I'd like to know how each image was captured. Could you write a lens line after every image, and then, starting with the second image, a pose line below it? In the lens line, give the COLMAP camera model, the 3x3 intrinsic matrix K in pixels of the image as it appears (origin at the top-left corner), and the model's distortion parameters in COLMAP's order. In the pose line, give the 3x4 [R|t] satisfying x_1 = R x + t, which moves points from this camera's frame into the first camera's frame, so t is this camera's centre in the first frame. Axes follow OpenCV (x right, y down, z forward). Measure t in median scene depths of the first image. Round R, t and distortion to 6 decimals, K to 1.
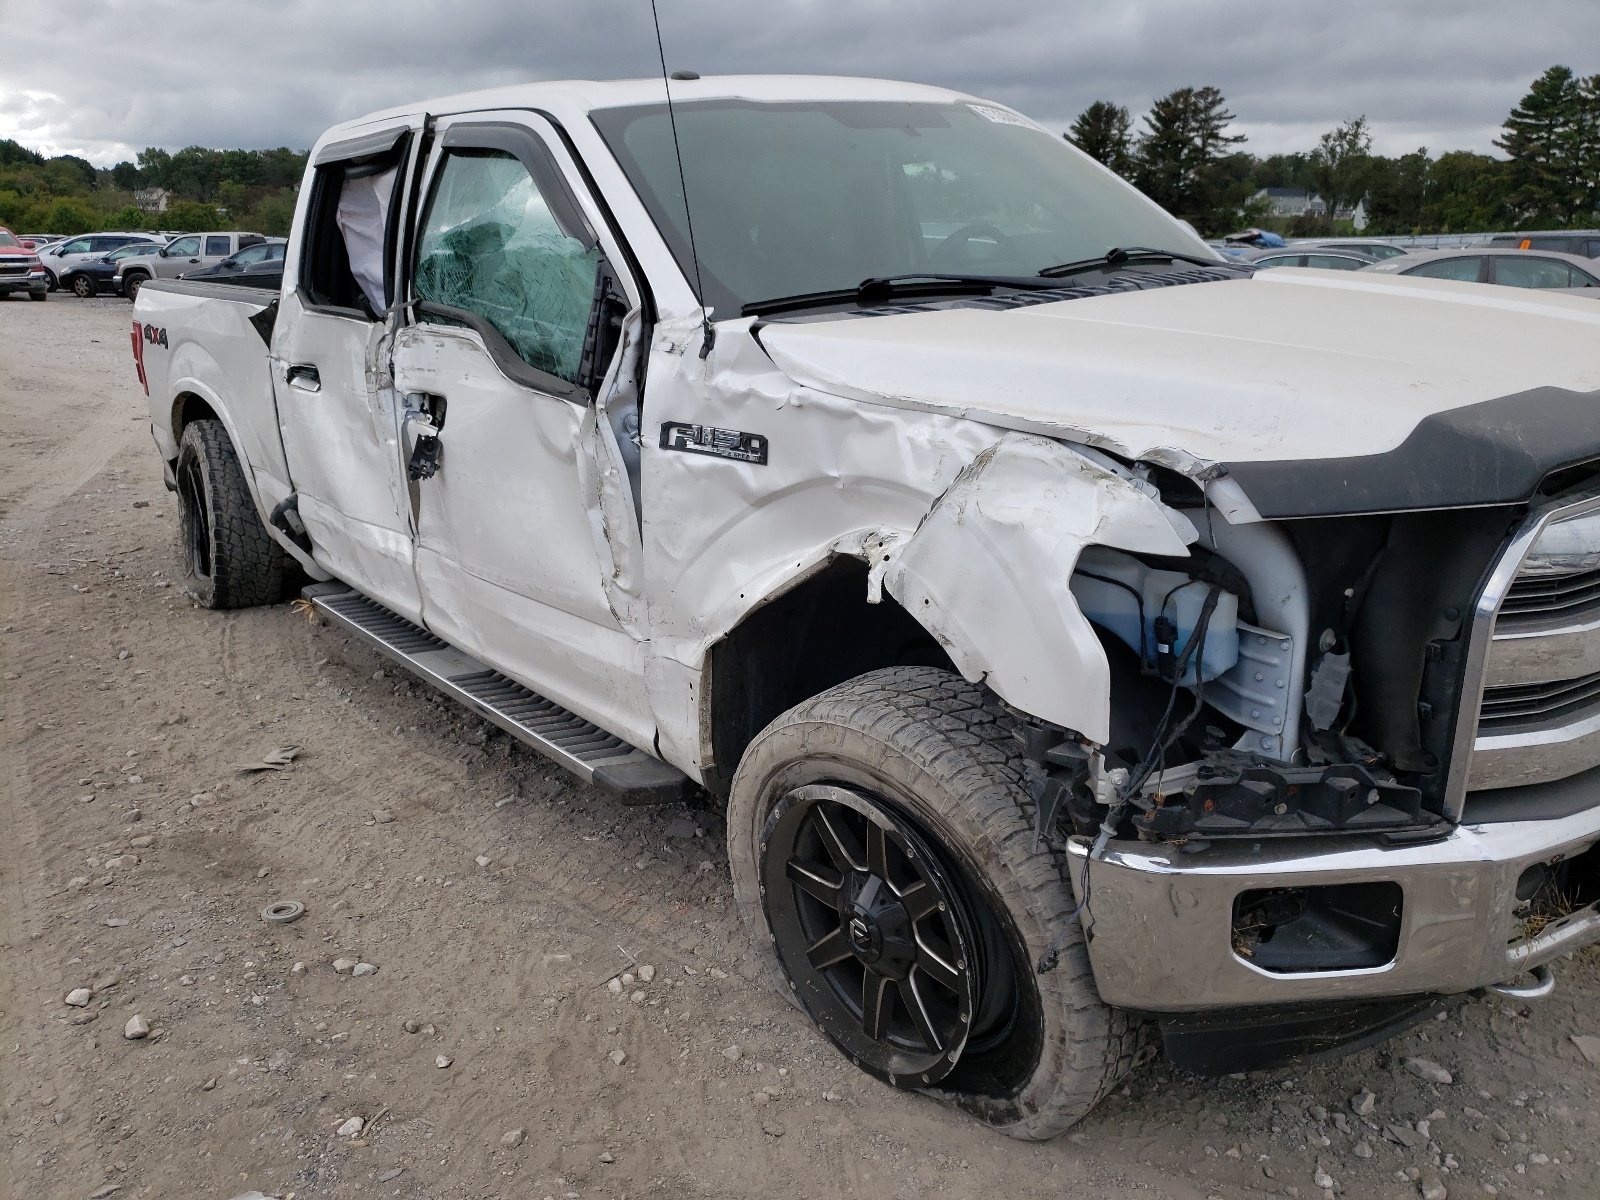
lens RADIAL K [[1201.5, 0, 800.0], [0, 1201.5, 600.0], [0, 0, 1]] dist [0.198110, -0.434596]
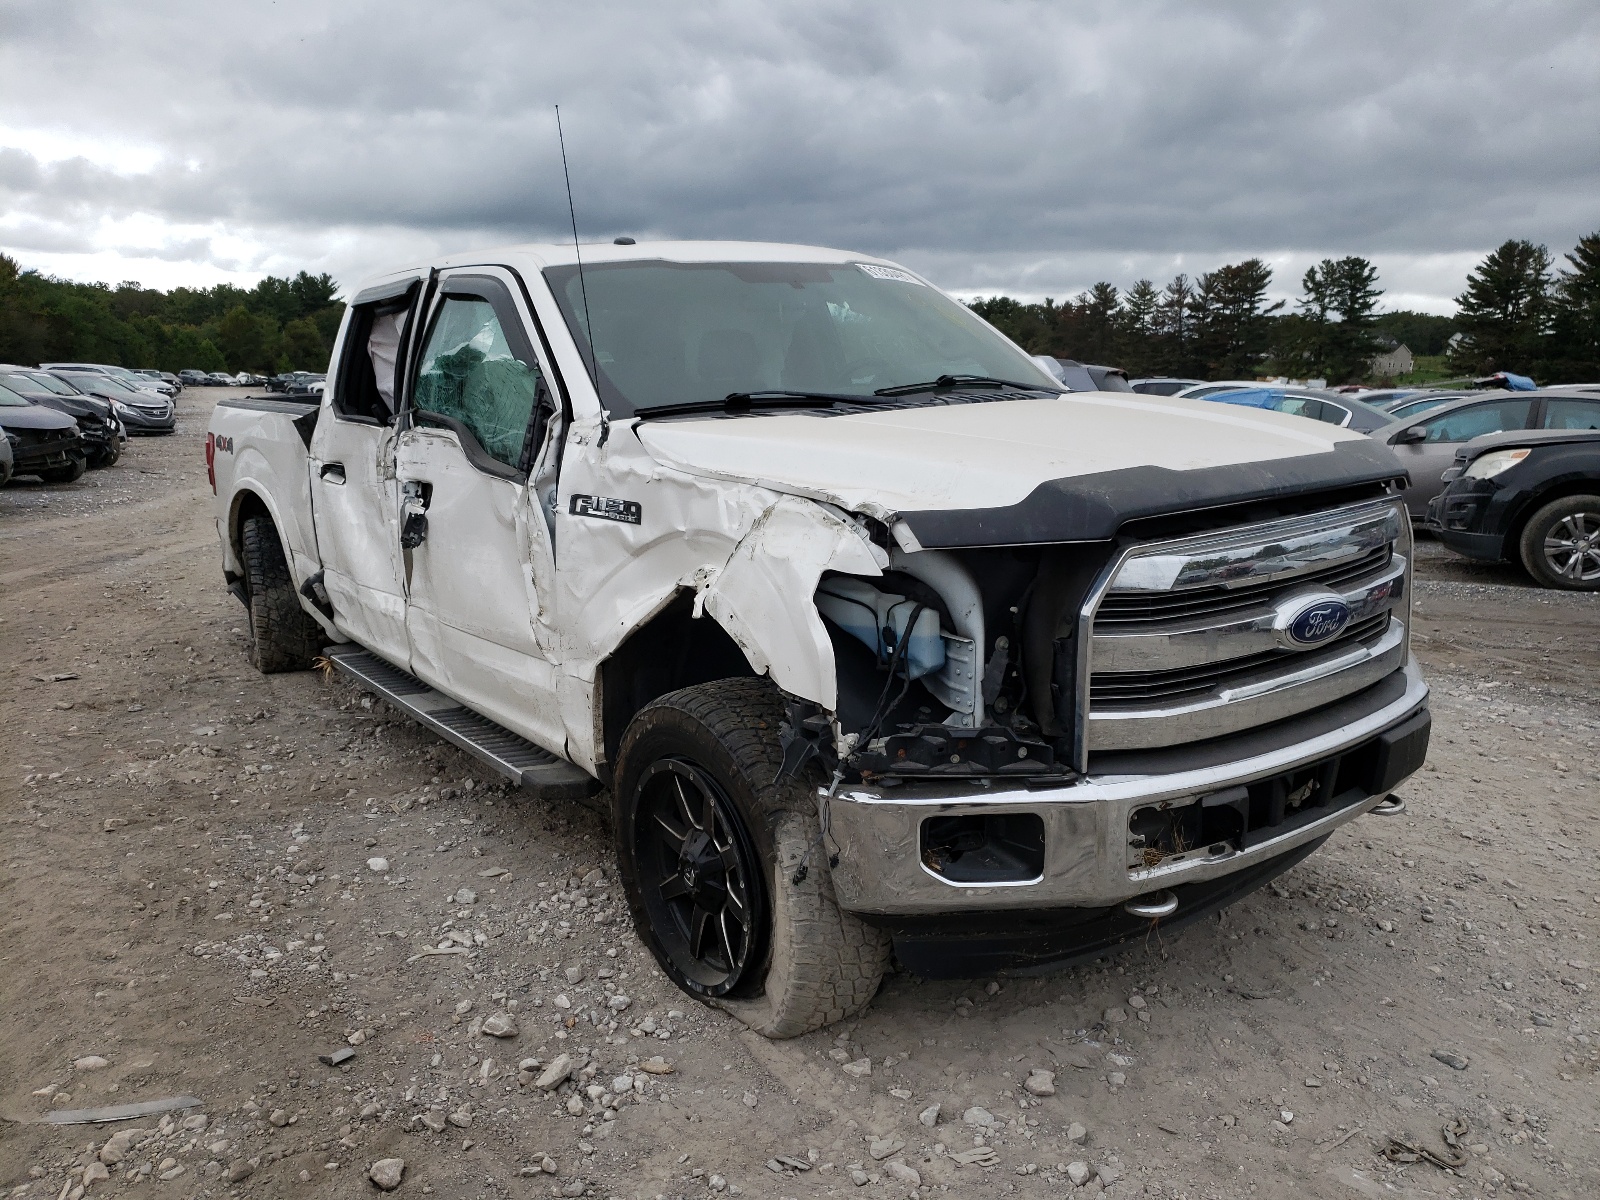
lens RADIAL K [[1201.5, 0, 800.0], [0, 1201.5, 600.0], [0, 0, 1]] dist [0.198110, -0.434596]
pose [[0.998581, 0.018728, -0.049857, 0.203116], [-0.023873, 0.994218, -0.104695, 0.100383], [0.047608, 0.105737, 0.993254, -0.293673]]
